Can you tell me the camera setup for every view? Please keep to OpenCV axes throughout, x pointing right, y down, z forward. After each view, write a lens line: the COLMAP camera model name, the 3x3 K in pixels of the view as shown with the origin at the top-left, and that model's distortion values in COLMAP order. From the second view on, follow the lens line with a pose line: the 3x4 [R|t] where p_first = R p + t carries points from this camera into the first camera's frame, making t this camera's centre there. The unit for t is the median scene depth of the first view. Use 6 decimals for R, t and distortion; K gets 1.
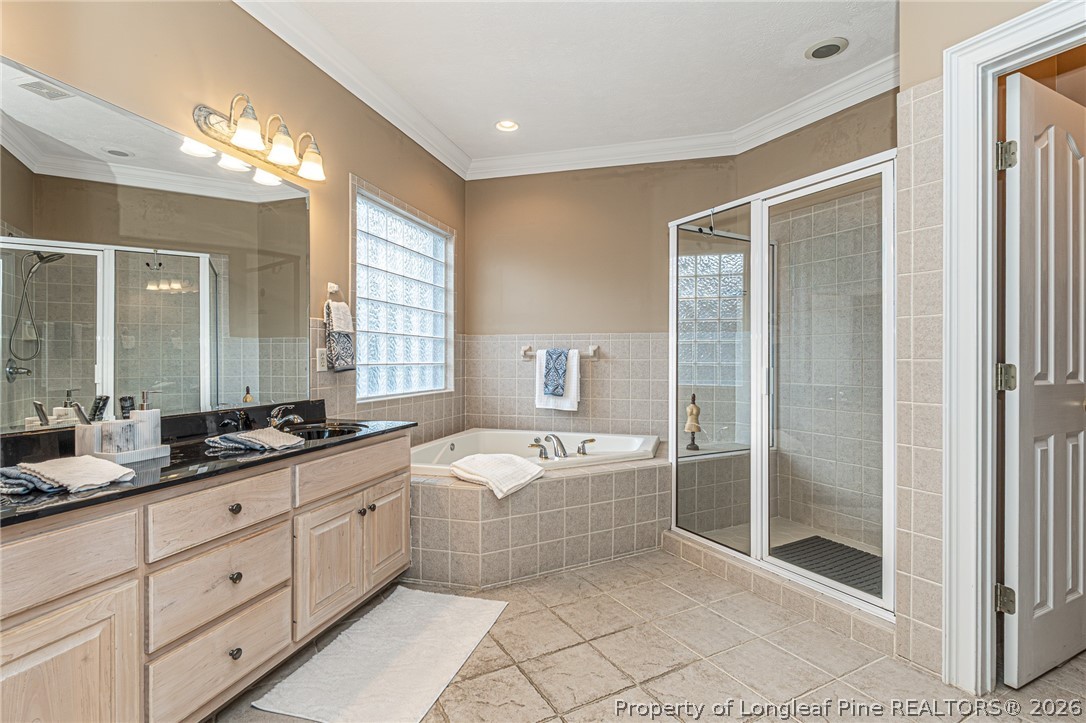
lens RADIAL K [[531.4, 0, 541.5], [0, 531.4, 359.9], [0, 0, 1]] dist [0.004245, 0.000017]
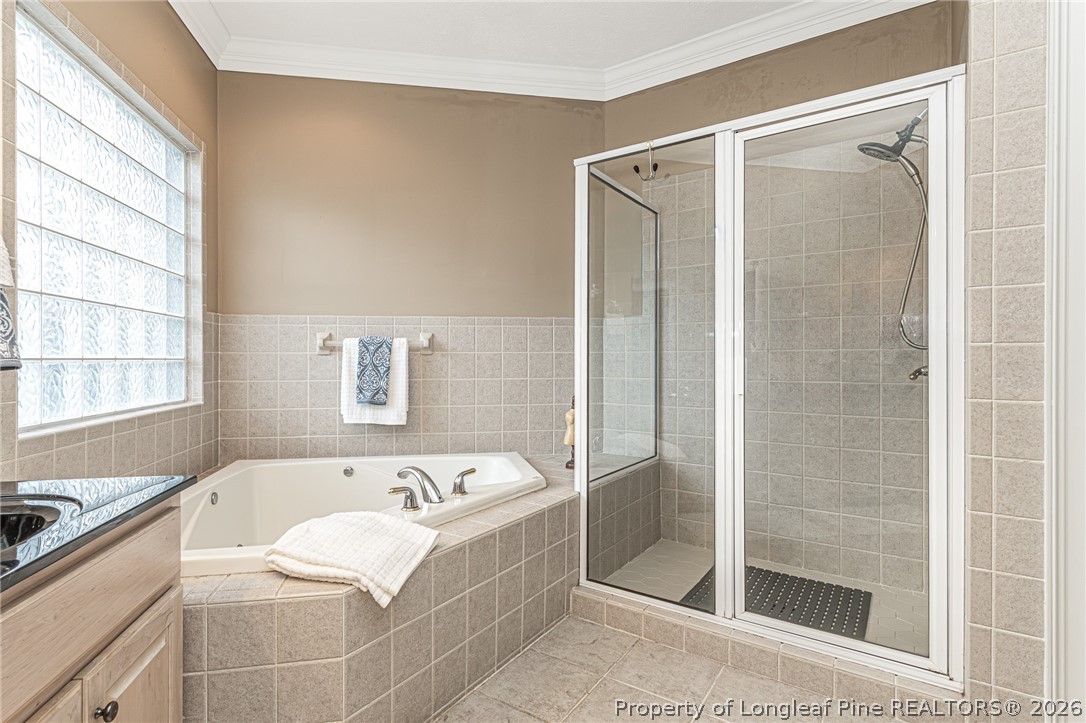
lens RADIAL K [[531.4, 0, 485.1], [0, 531.4, 362.4], [0, 0, 1]] dist [0.004245, 0.000017]
pose [[0.902513, -0.006178, 0.430617, -0.183582], [0.004297, 0.999977, 0.005342, 0.012235], [-0.430640, -0.002971, 0.902519, 0.407833]]
